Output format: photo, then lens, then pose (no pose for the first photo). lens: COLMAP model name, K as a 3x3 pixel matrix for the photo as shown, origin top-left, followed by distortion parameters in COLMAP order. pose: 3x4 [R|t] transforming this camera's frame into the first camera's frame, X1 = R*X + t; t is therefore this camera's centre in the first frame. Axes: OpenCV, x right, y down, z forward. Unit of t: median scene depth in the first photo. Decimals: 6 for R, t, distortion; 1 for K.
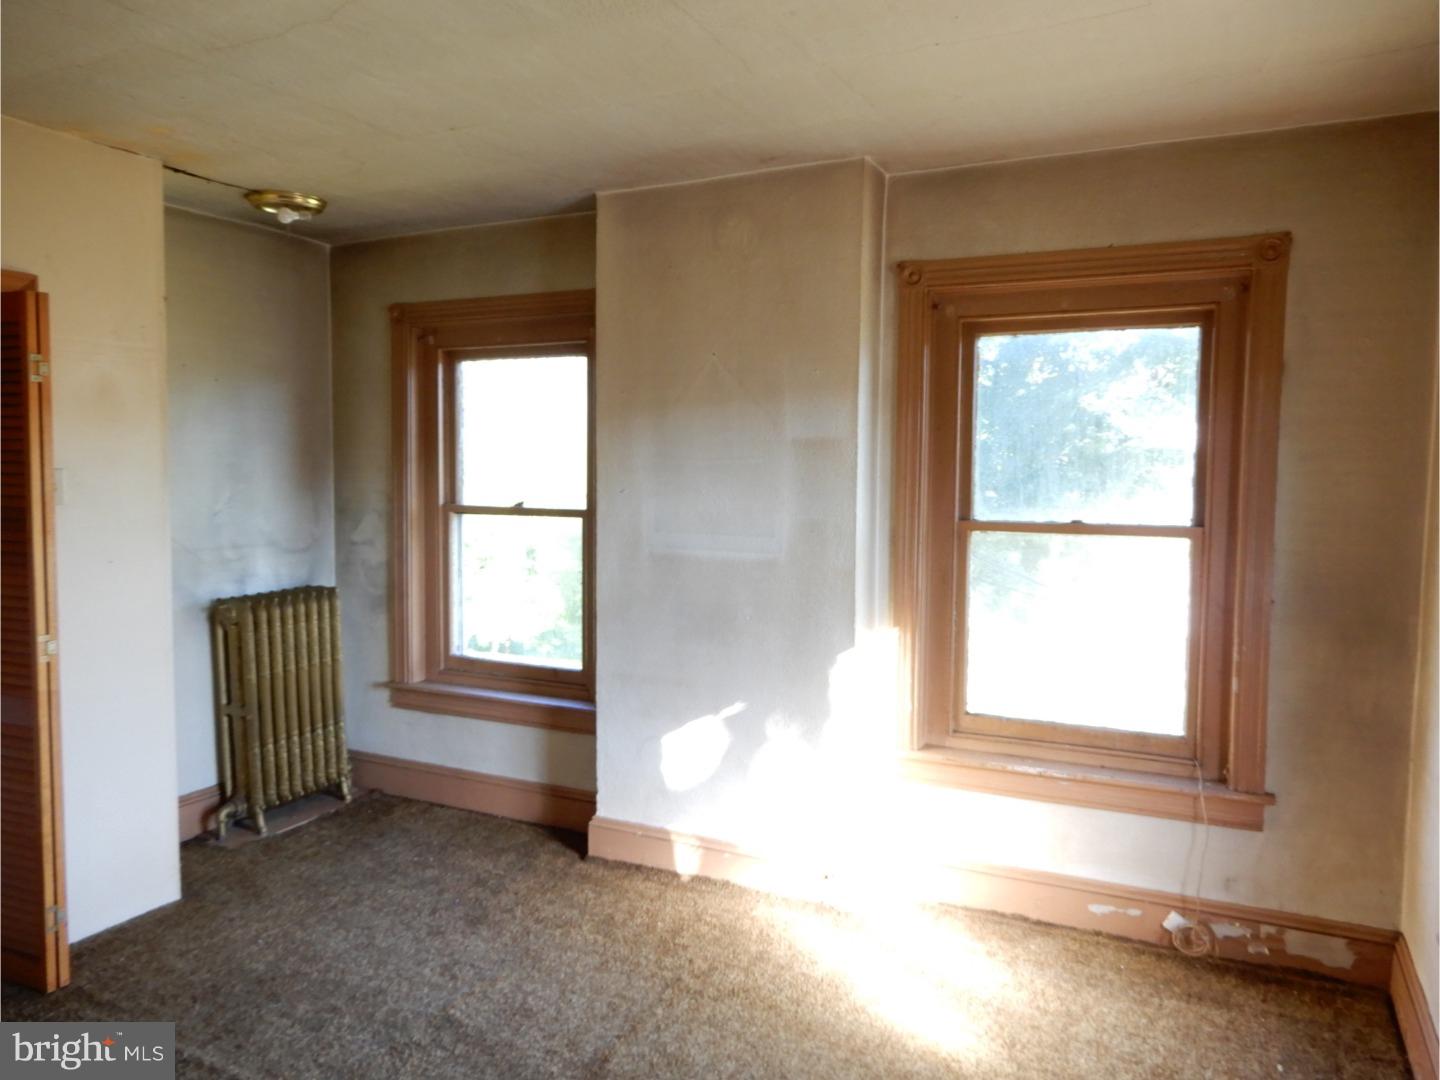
lens RADIAL K [[1030.8, 0, 714.3], [0, 1030.8, 540.6], [0, 0, 1]] dist [0.008086, 0.001385]
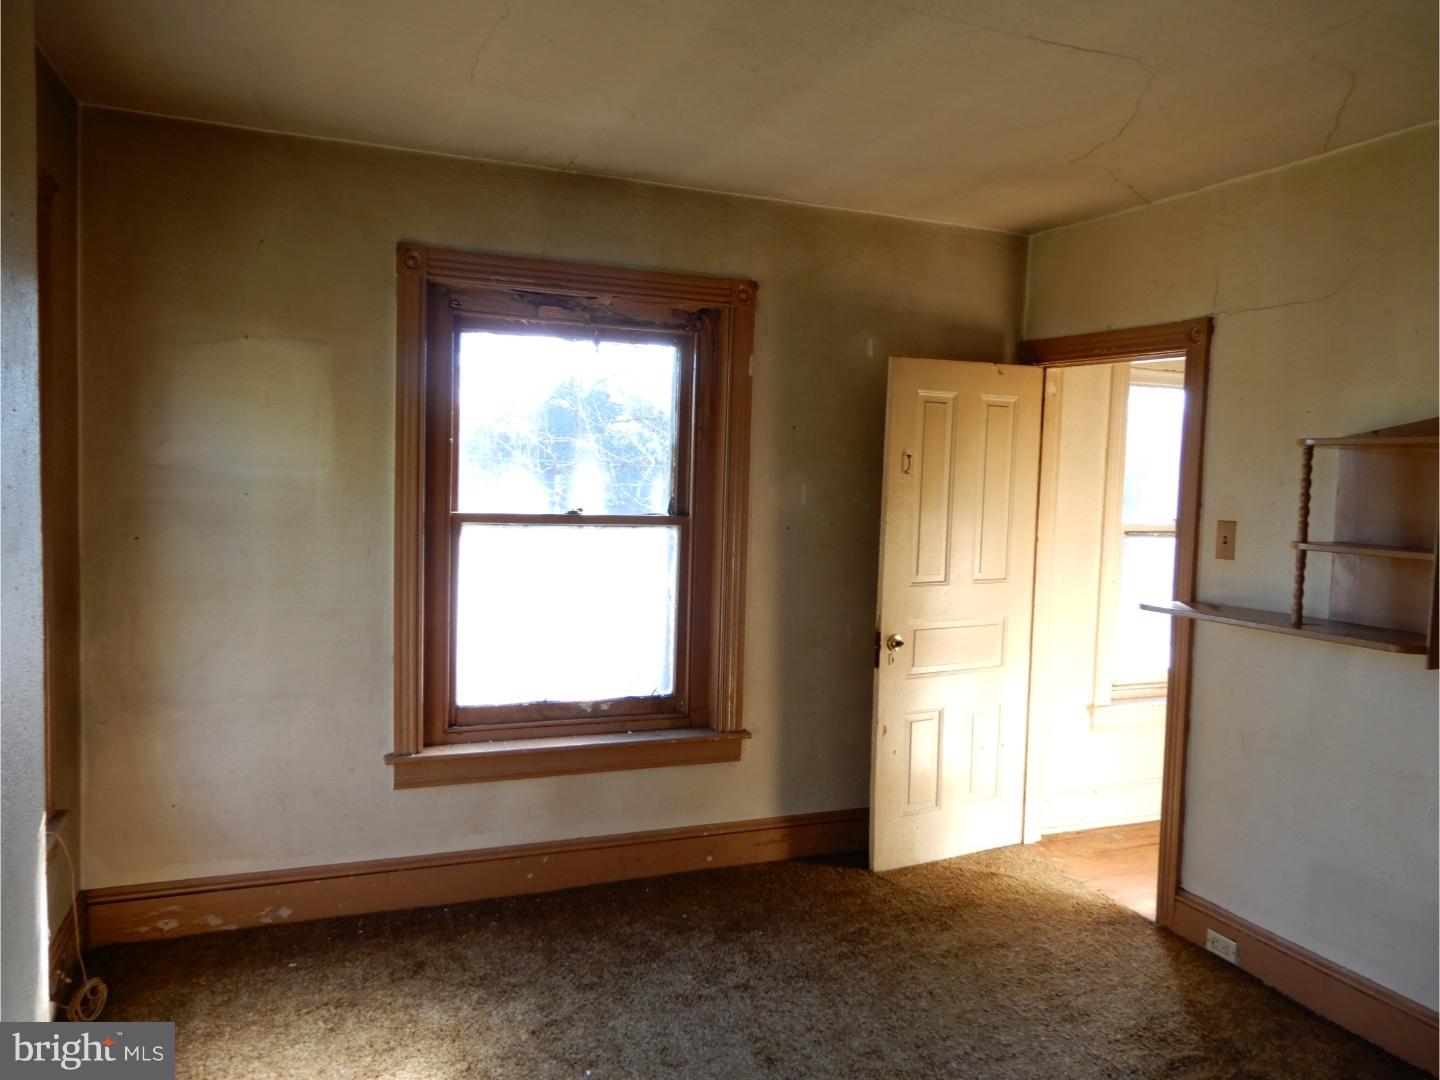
lens RADIAL K [[1019.8, 0, 713.9], [0, 1019.8, 537.0], [0, 0, 1]] dist [-0.001886, 0.003881]
pose [[0.681084, -0.032123, 0.731500, -0.385626], [0.023209, 0.999482, 0.022282, -0.016373], [-0.731837, 0.001801, 0.681477, 0.185967]]
